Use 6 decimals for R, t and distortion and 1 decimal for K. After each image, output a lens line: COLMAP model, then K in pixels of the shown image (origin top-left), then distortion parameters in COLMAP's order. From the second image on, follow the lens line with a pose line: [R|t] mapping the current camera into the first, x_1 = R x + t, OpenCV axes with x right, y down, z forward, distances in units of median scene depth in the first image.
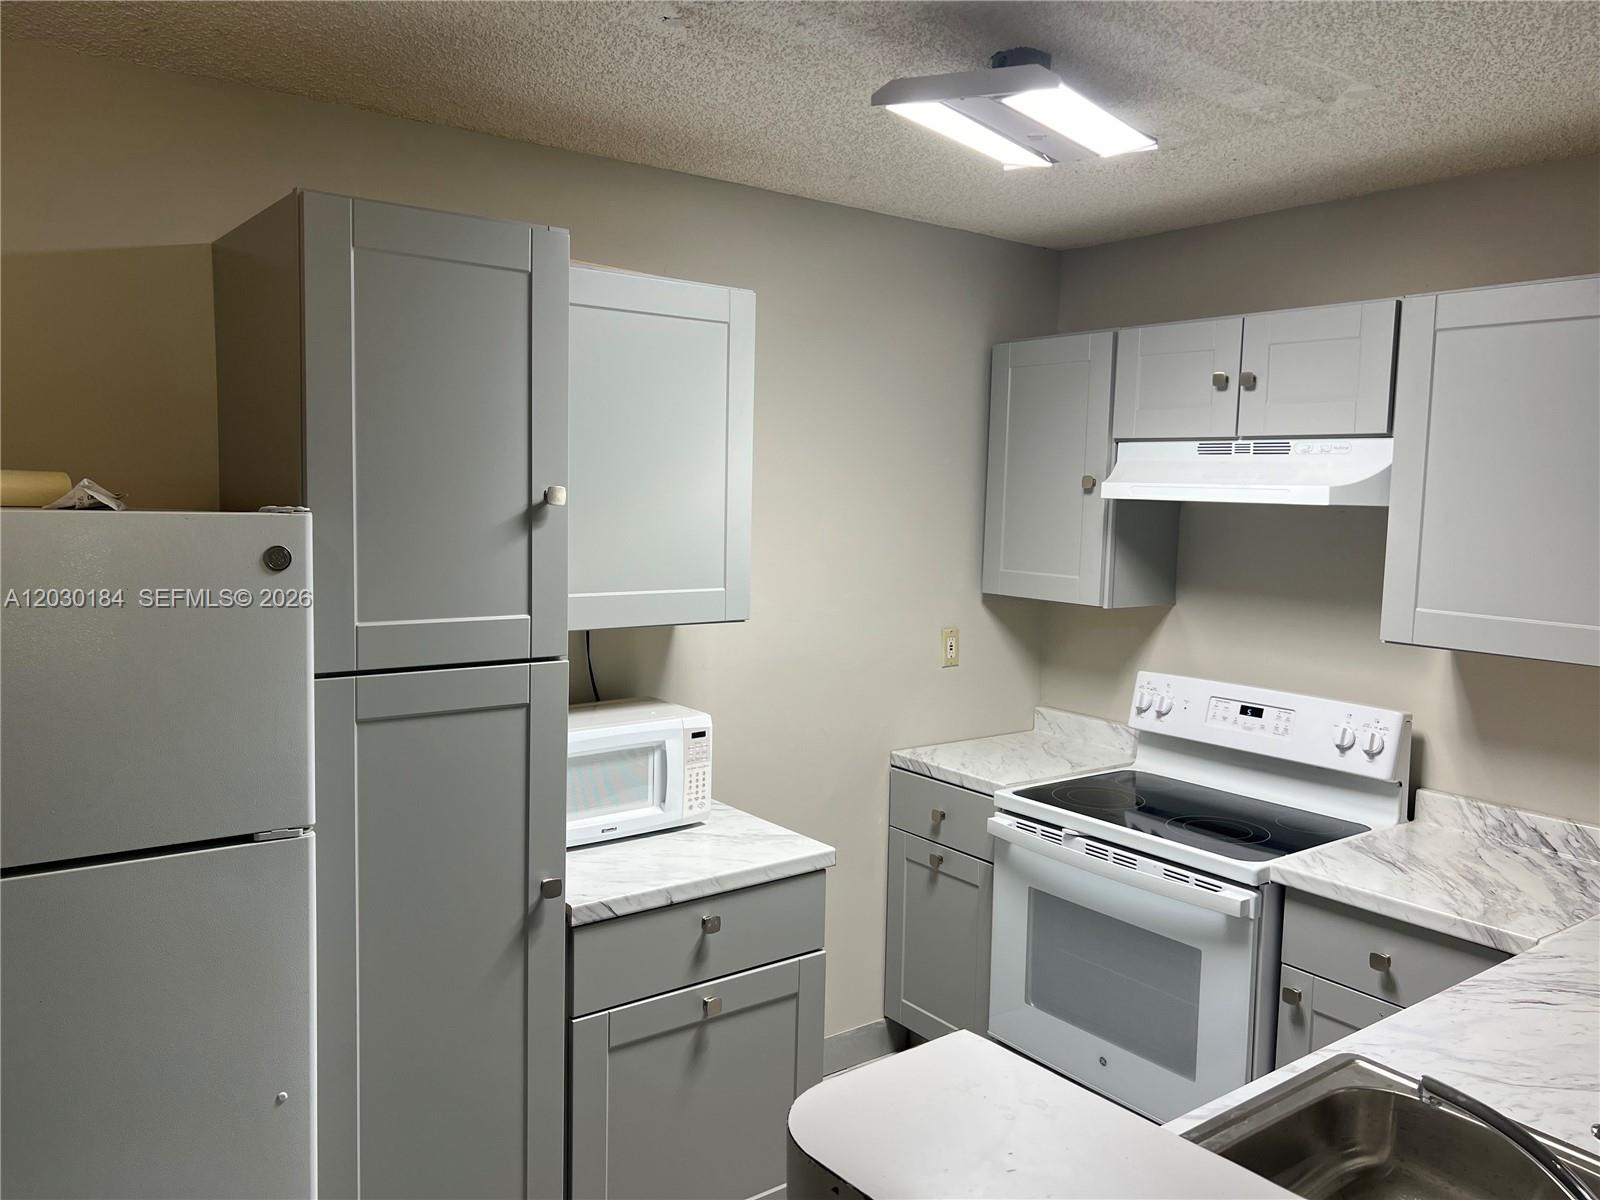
lens RADIAL K [[1199.7, 0, 811.4], [0, 1199.7, 571.4], [0, 0, 1]] dist [0.022135, -0.038287]
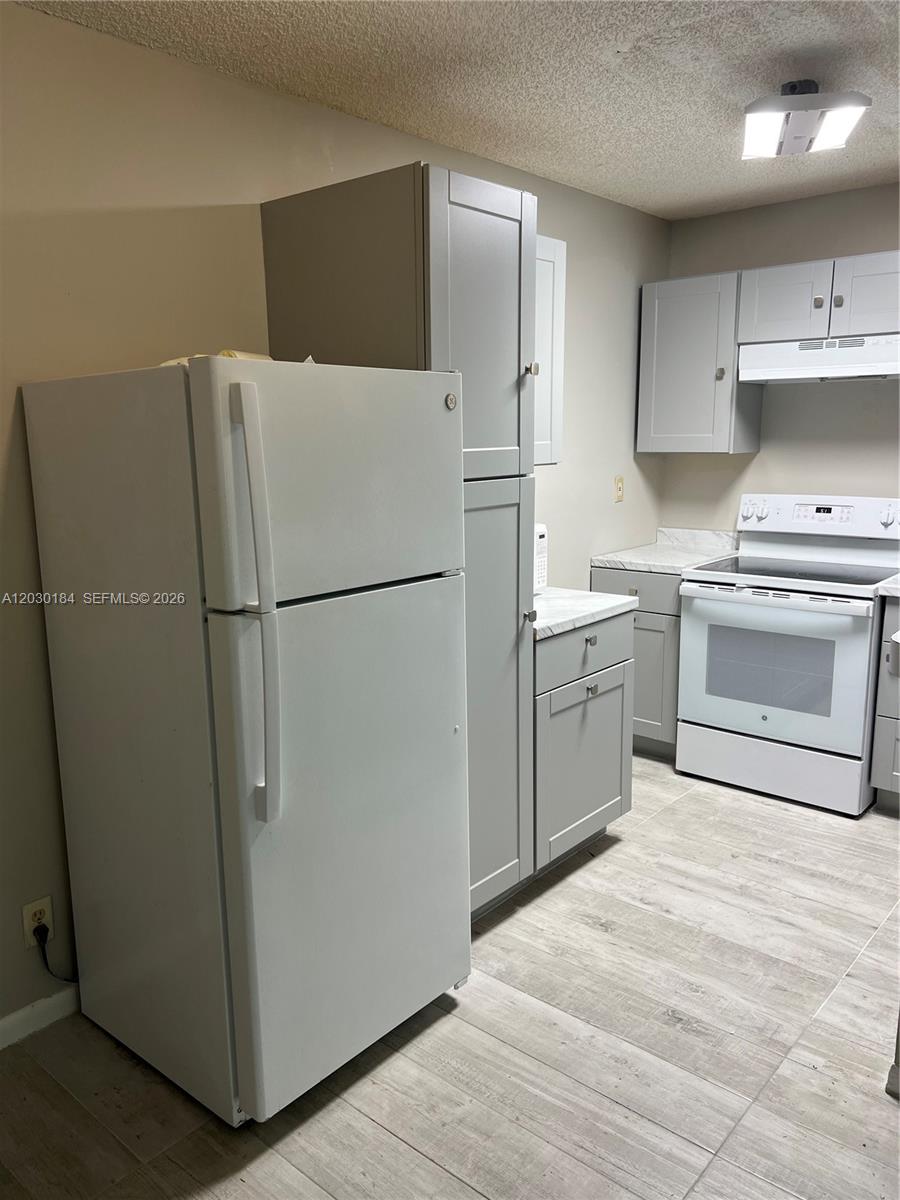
lens RADIAL K [[899.8, 0, 443.1], [0, 899.8, 604.7], [0, 0, 1]] dist [0.022135, -0.038287]
pose [[0.979241, -0.077838, 0.187159, -0.411888], [0.054094, 0.990195, 0.128792, 0.060787], [-0.195349, -0.115994, 0.973850, -0.125570]]
